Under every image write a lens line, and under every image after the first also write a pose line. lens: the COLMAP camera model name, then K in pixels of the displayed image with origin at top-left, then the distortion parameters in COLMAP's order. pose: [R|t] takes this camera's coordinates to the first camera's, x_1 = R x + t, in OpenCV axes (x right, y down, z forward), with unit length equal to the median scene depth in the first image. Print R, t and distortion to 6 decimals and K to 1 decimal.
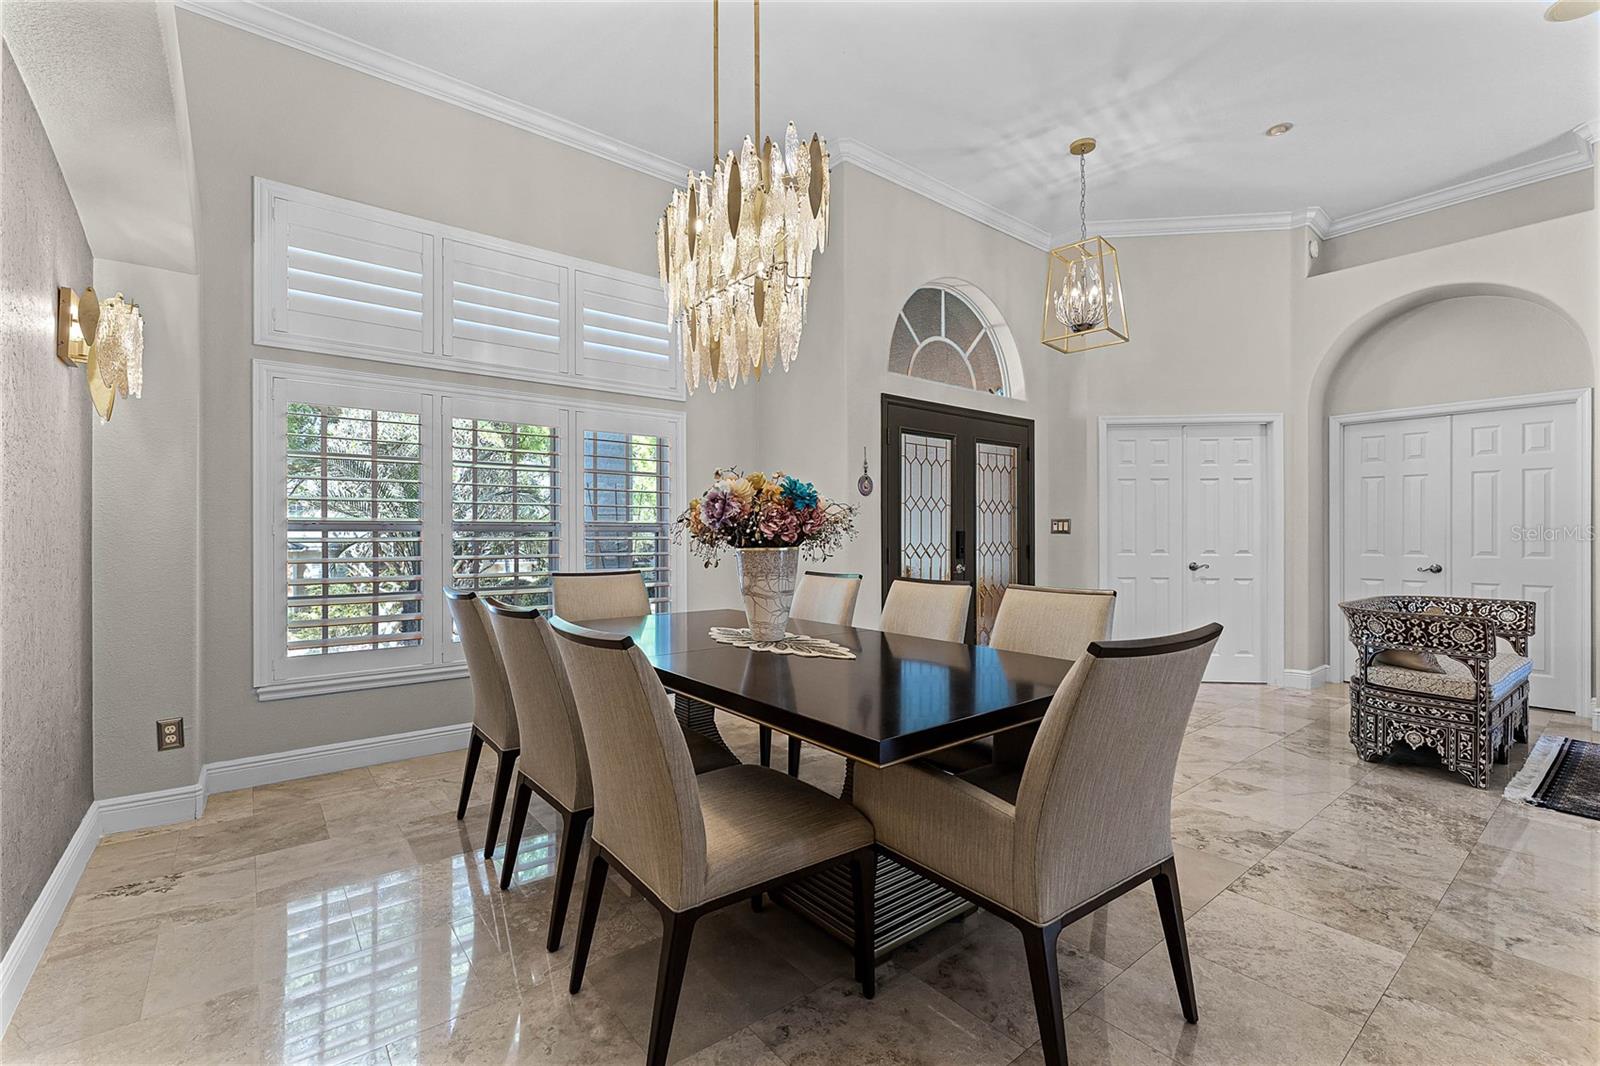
lens RADIAL K [[683.5, 0, 800.0], [0, 683.5, 533.0], [0, 0, 1]] dist [0.000114, -0.000012]
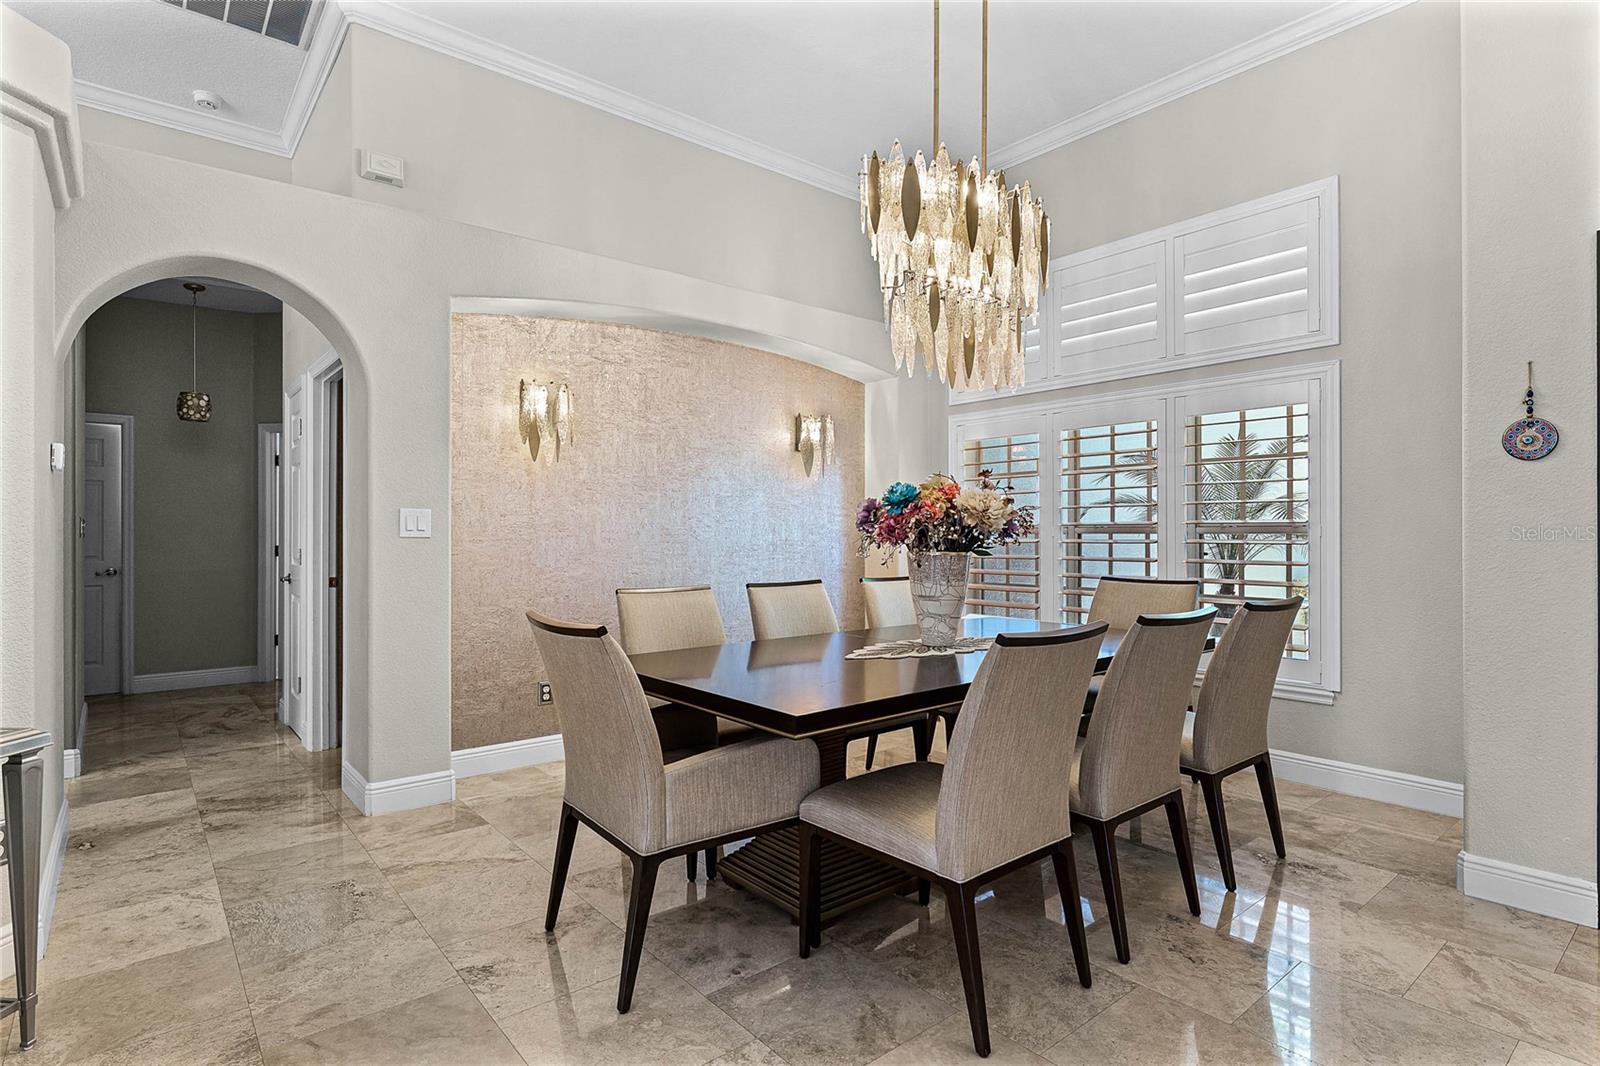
lens RADIAL K [[830.4, 0, 797.8], [0, 830.4, 524.2], [0, 0, 1]] dist [0.001748, 0.000006]
pose [[0.013186, -0.012178, -0.999839, 0.805106], [-0.001858, 0.999924, -0.012204, -0.000772], [0.999911, 0.002018, 0.013163, 0.546793]]
